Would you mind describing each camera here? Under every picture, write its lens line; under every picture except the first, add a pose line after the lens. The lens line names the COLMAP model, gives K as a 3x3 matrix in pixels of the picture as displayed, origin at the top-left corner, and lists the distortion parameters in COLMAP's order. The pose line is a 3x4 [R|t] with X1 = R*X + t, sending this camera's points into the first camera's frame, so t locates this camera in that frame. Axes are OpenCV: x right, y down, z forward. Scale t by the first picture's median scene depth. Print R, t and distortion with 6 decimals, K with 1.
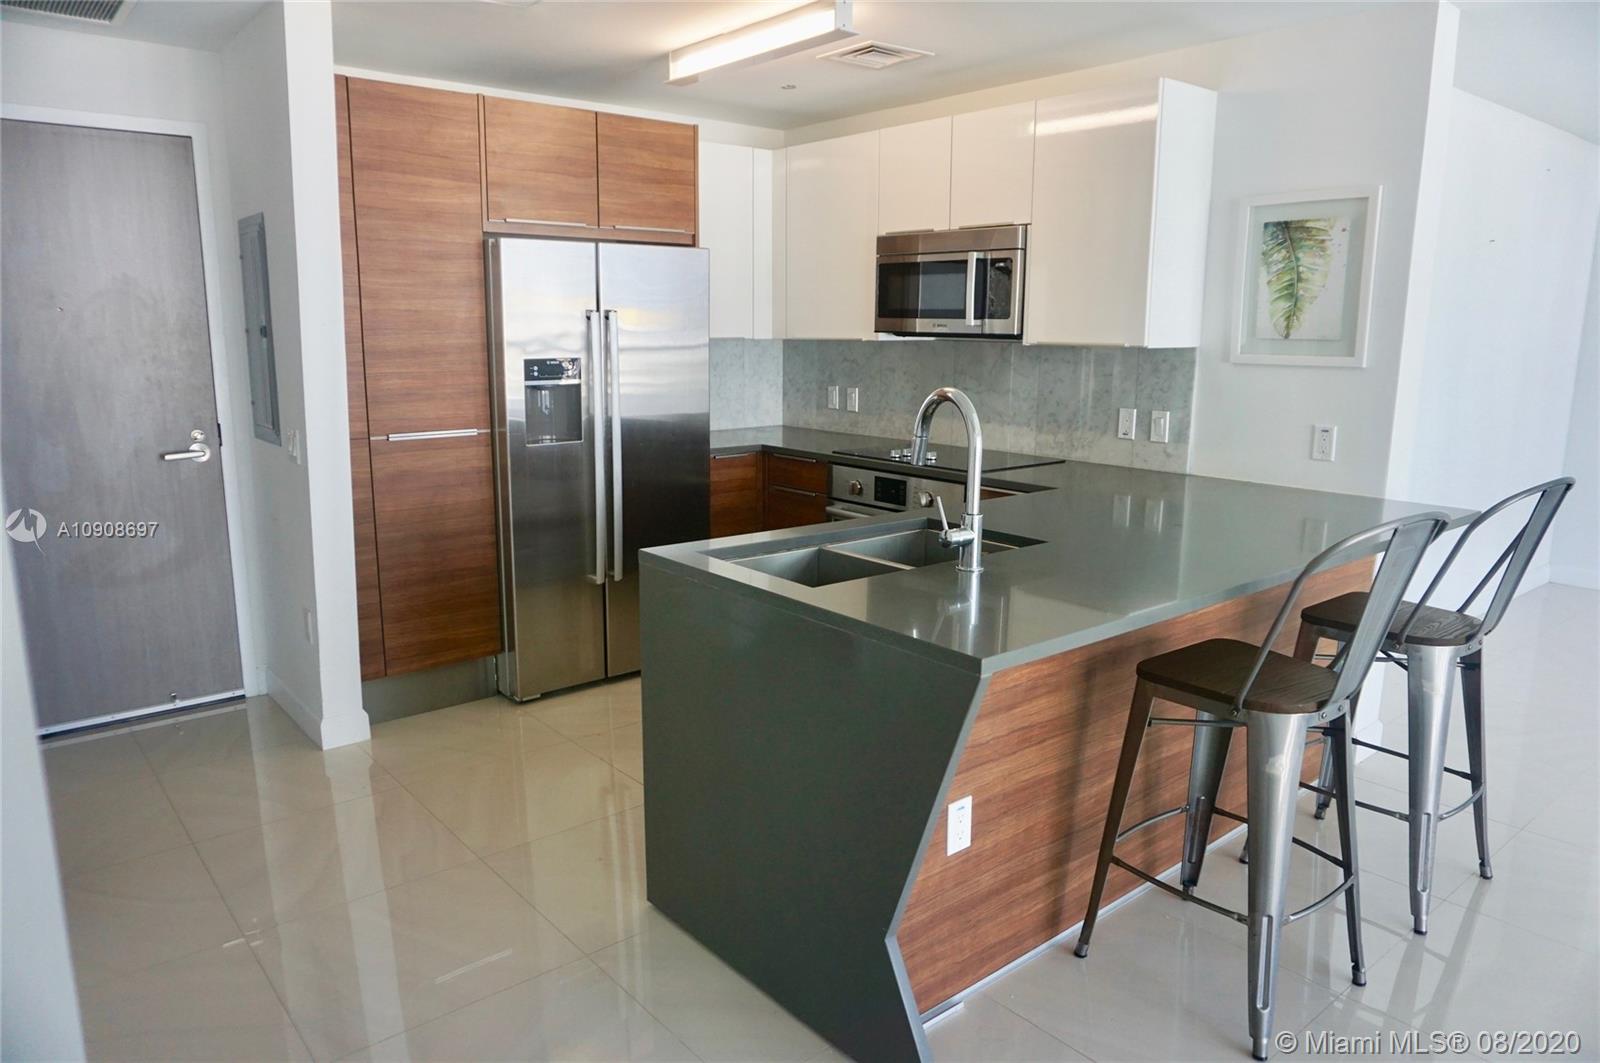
lens RADIAL K [[1065.8, 0, 793.6], [0, 1065.8, 532.0], [0, 0, 1]] dist [-0.051160, 0.040334]
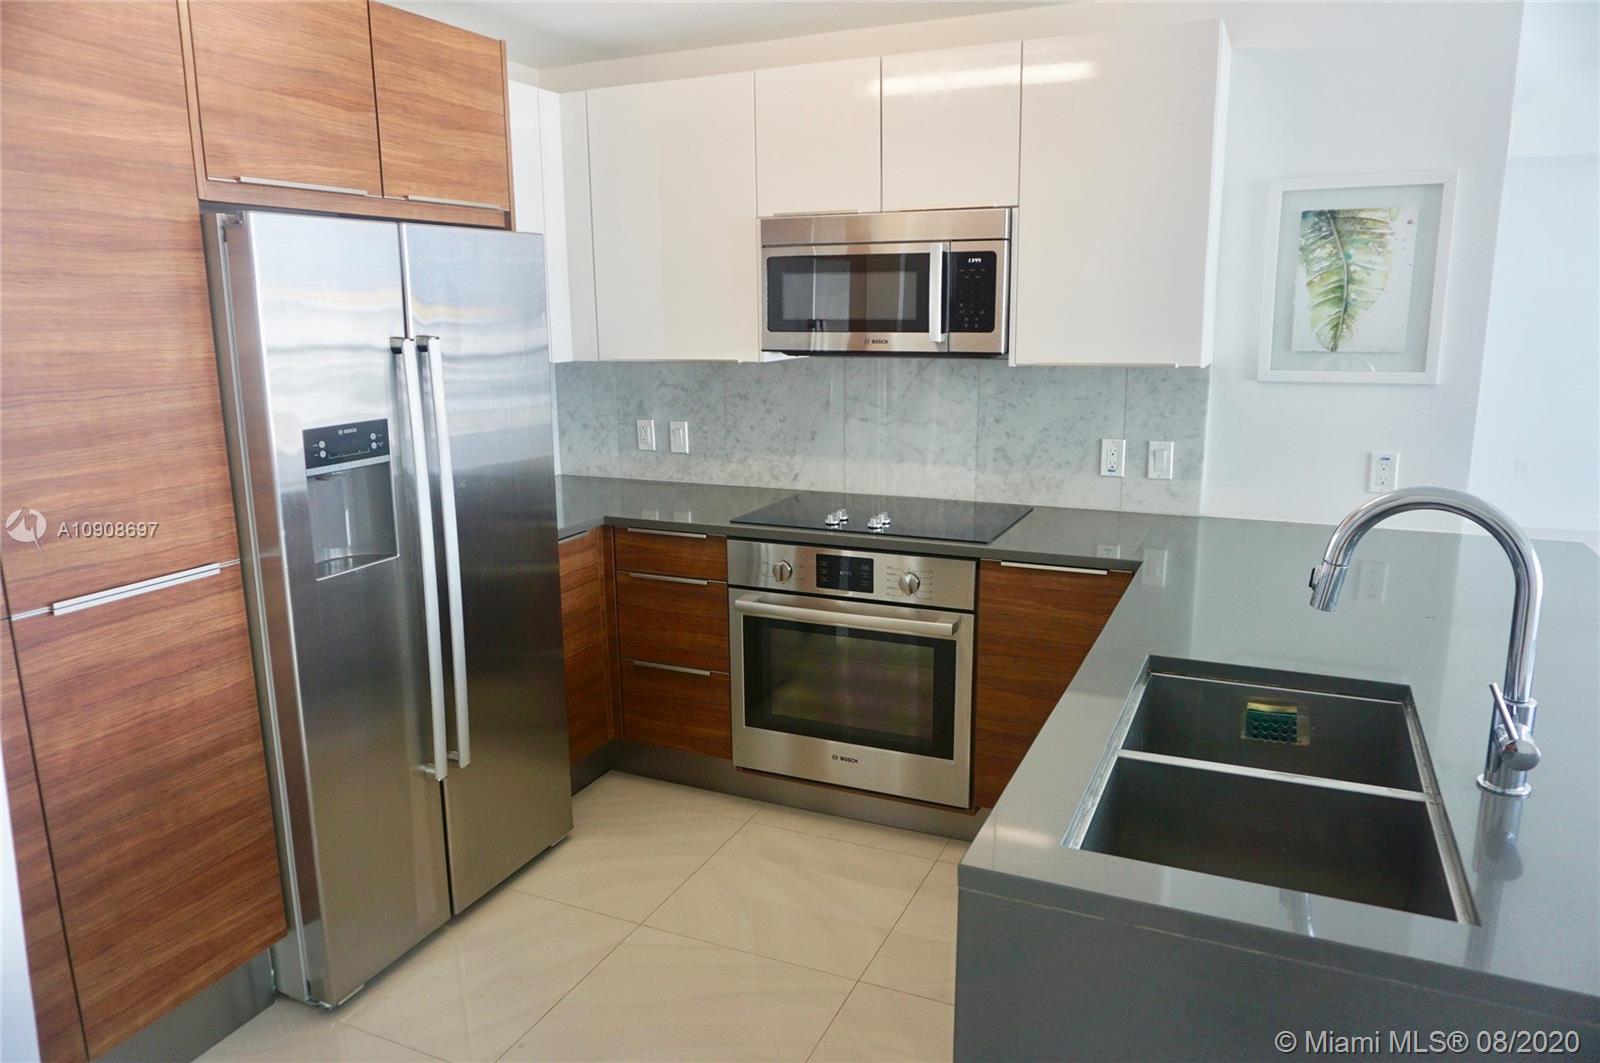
lens RADIAL K [[1065.8, 0, 793.6], [0, 1065.8, 532.0], [0, 0, 1]] dist [-0.051160, 0.040334]
pose [[0.901333, -0.106367, 0.419863, -0.254973], [0.099936, 0.994292, 0.037356, -0.102536], [-0.421441, 0.008289, 0.906818, 0.378566]]
